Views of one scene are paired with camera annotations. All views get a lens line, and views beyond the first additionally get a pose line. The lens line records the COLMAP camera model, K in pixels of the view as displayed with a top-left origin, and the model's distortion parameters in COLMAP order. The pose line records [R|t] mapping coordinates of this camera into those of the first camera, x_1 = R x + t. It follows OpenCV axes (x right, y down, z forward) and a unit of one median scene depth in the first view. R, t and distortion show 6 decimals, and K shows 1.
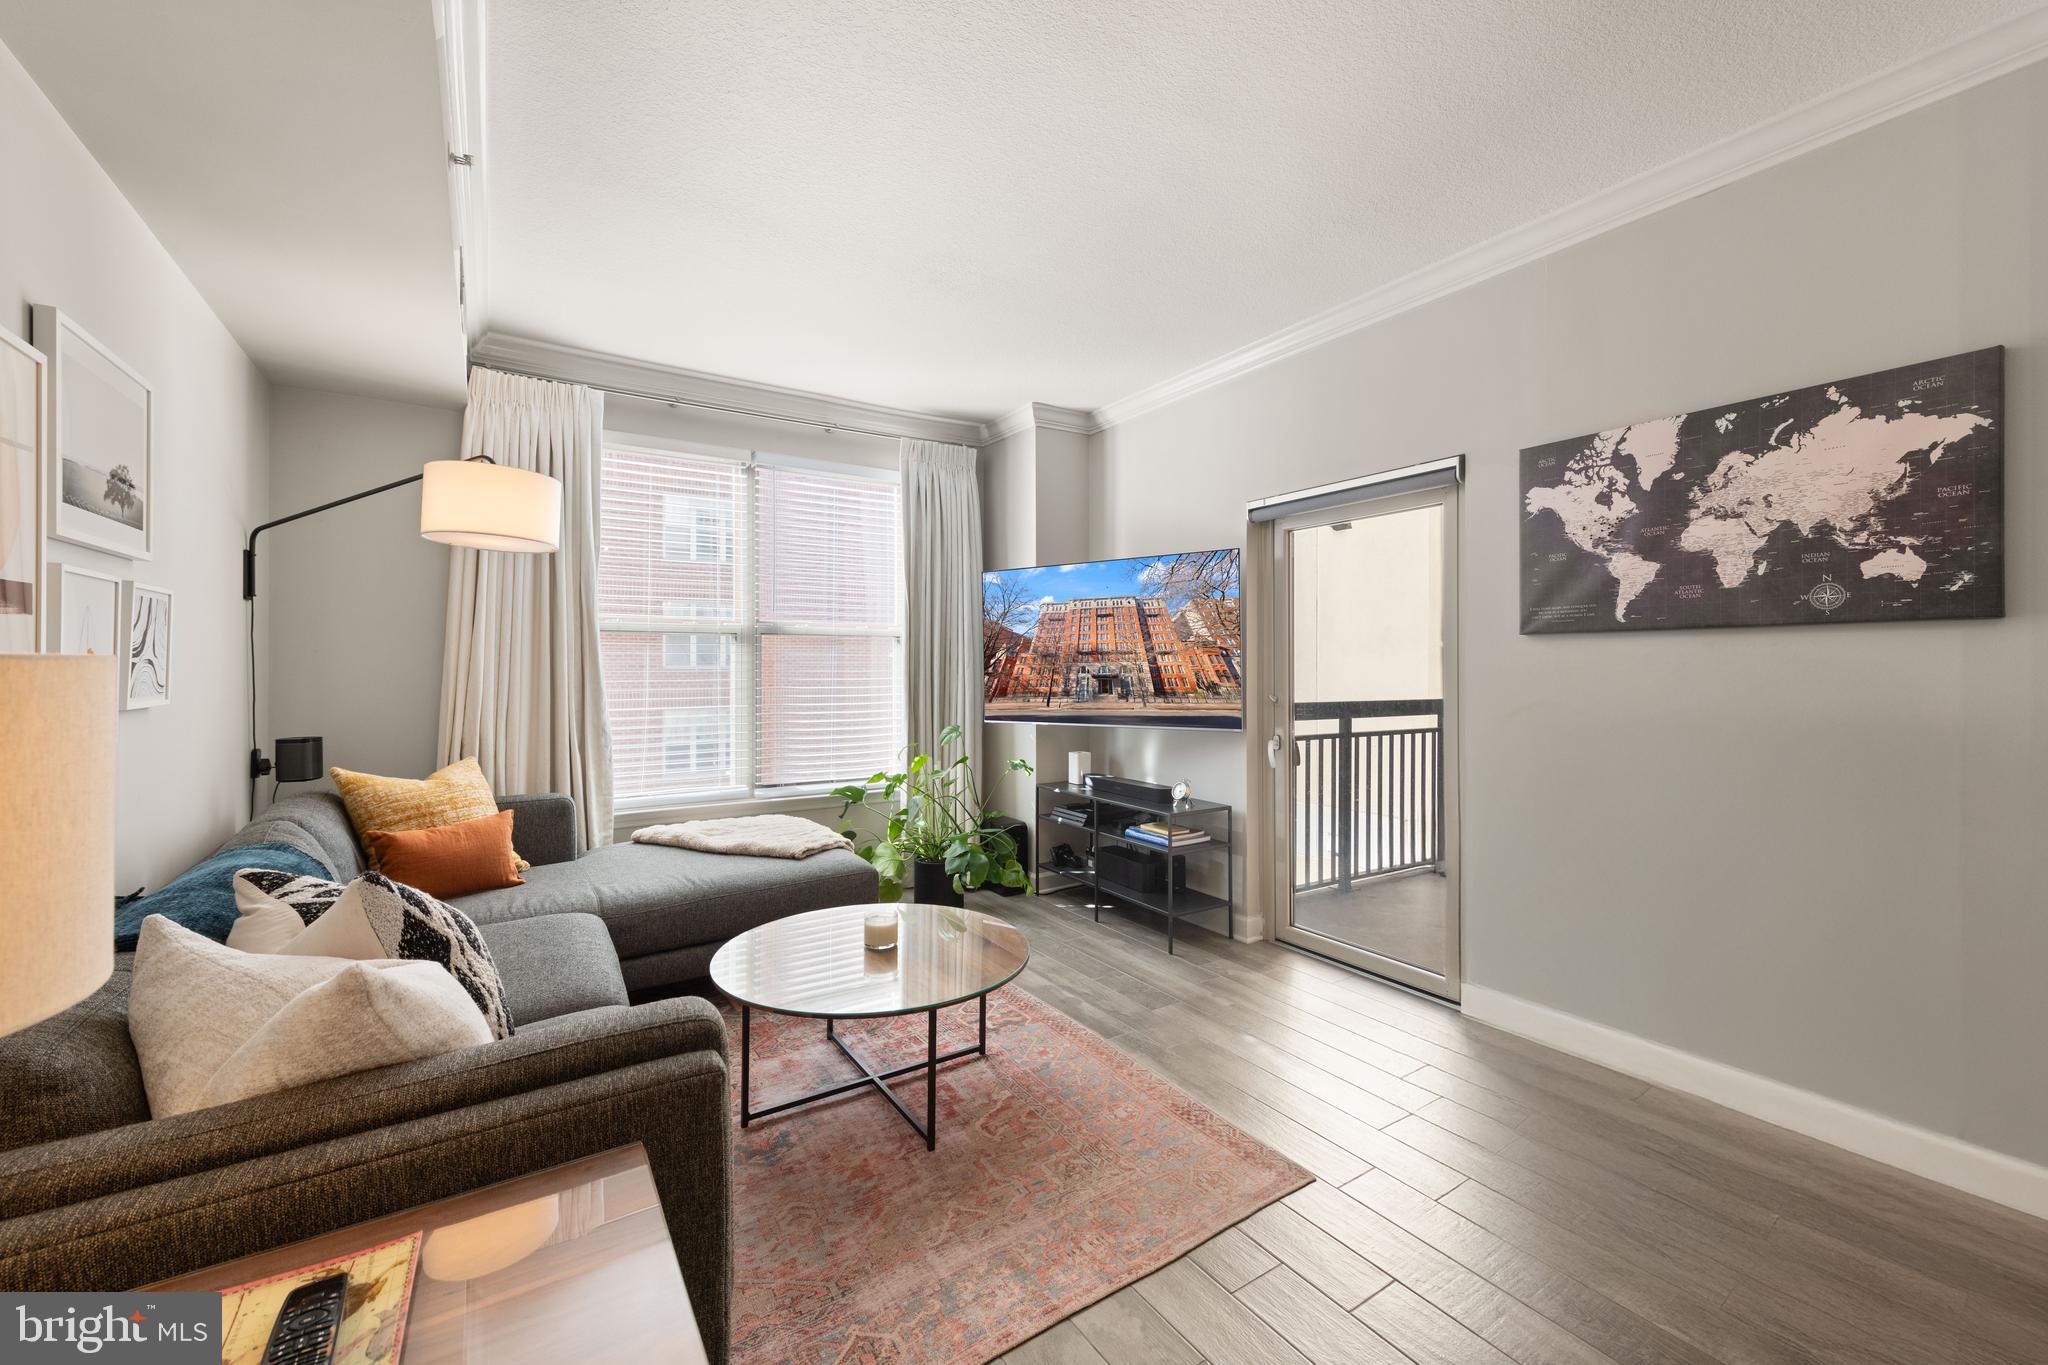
lens RADIAL K [[811.3, 0, 1023.4], [0, 811.3, 667.1], [0, 0, 1]] dist [0.014162, -0.003029]
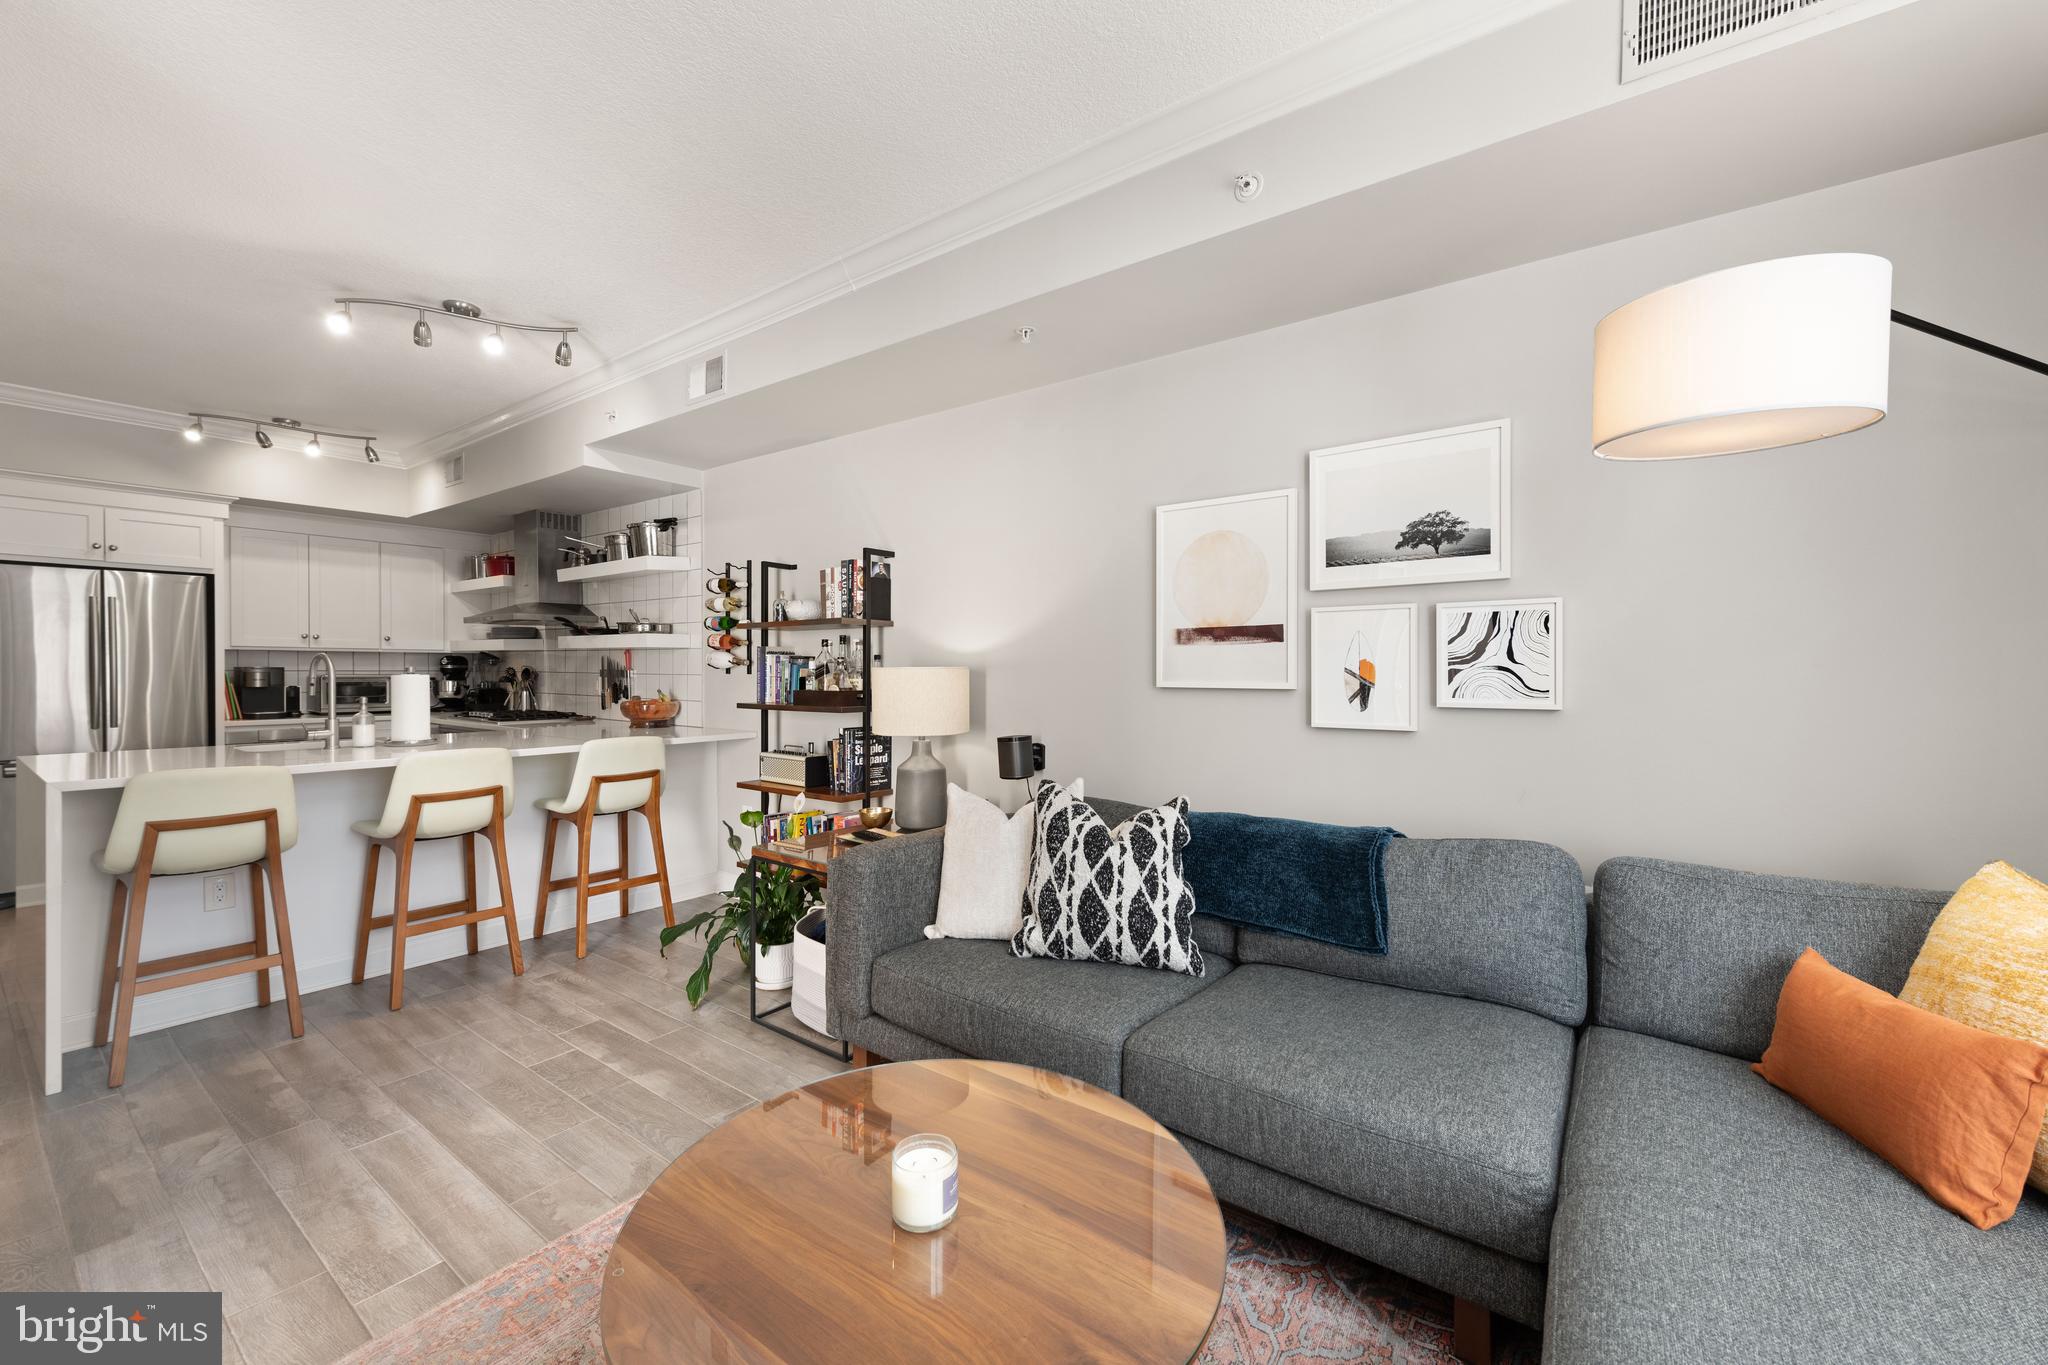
lens RADIAL K [[811.3, 0, 1025.0], [0, 811.3, 676.9], [0, 0, 1]] dist [0.014162, -0.003029]
pose [[-0.939272, 0.001593, -0.343170, -0.039152], [-0.002233, 0.999940, 0.010754, -0.002565], [0.343167, 0.010867, -0.939212, 1.000111]]
